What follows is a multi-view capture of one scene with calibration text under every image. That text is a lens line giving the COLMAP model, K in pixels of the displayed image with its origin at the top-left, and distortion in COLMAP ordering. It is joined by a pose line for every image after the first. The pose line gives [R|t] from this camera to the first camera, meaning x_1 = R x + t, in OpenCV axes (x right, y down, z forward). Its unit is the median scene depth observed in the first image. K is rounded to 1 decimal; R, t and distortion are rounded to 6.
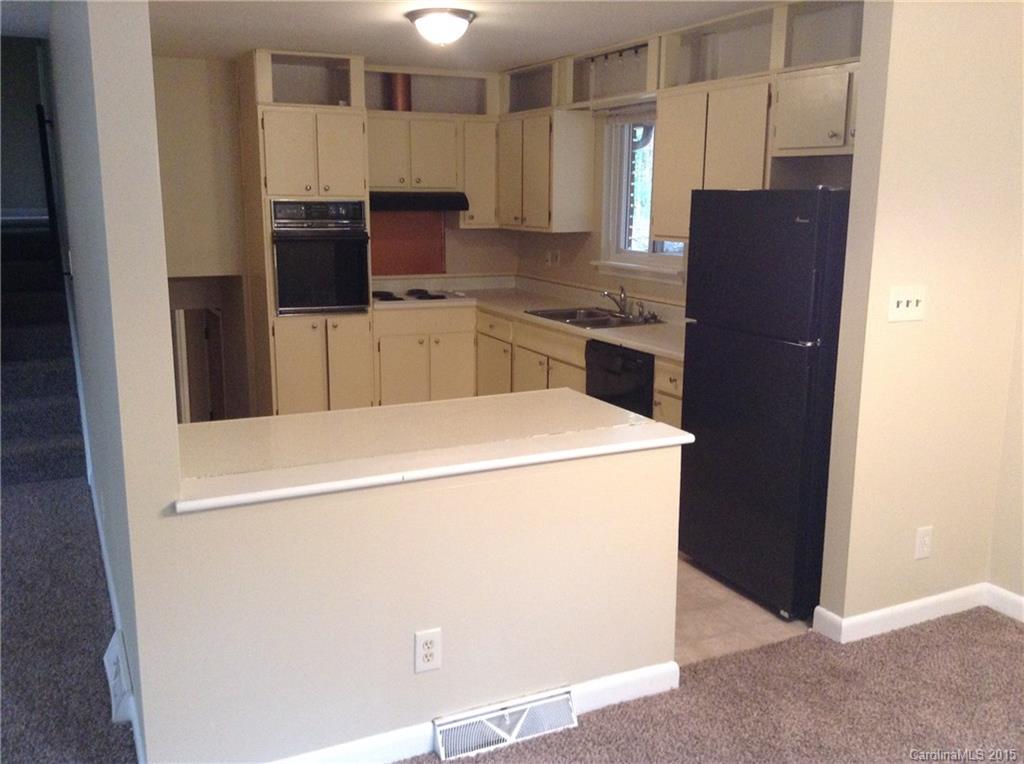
lens RADIAL K [[955.4, 0, 512.0], [0, 955.4, 382.0], [0, 0, 1]] dist [0.123561, -0.243958]
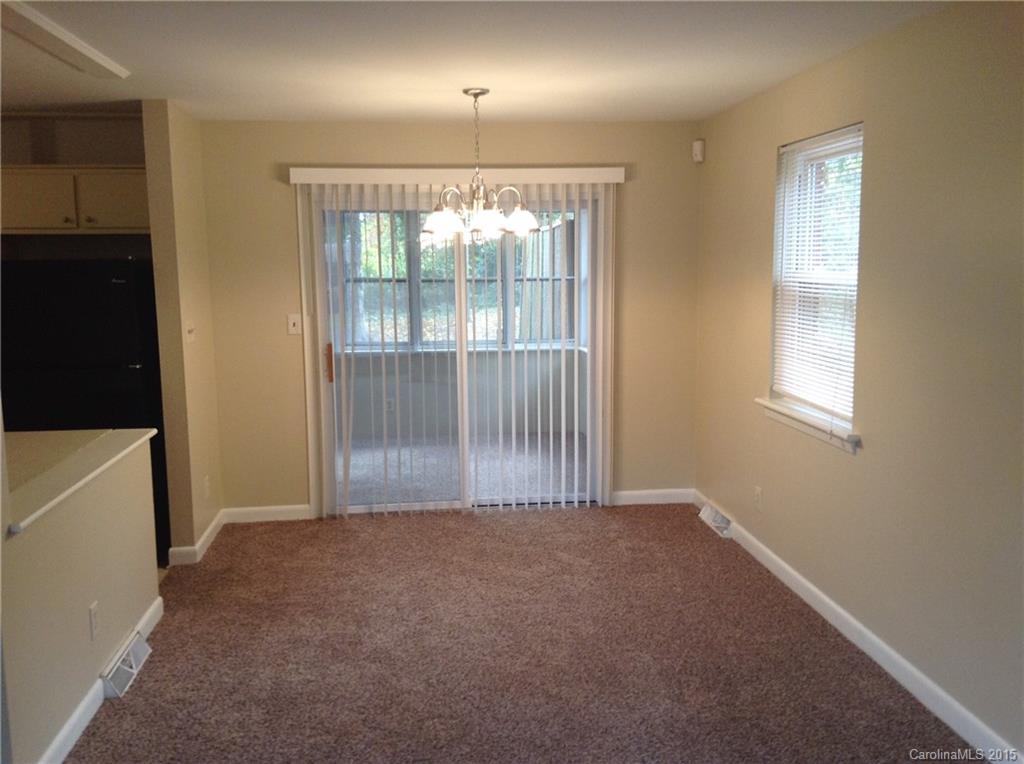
lens RADIAL K [[955.4, 0, 512.0], [0, 955.4, 382.0], [0, 0, 1]] dist [0.123561, -0.243958]
pose [[0.333905, -0.130895, 0.933474, -0.866505], [0.197586, 0.978030, 0.066466, -0.003367], [-0.921666, 0.162248, 0.352432, -0.006143]]
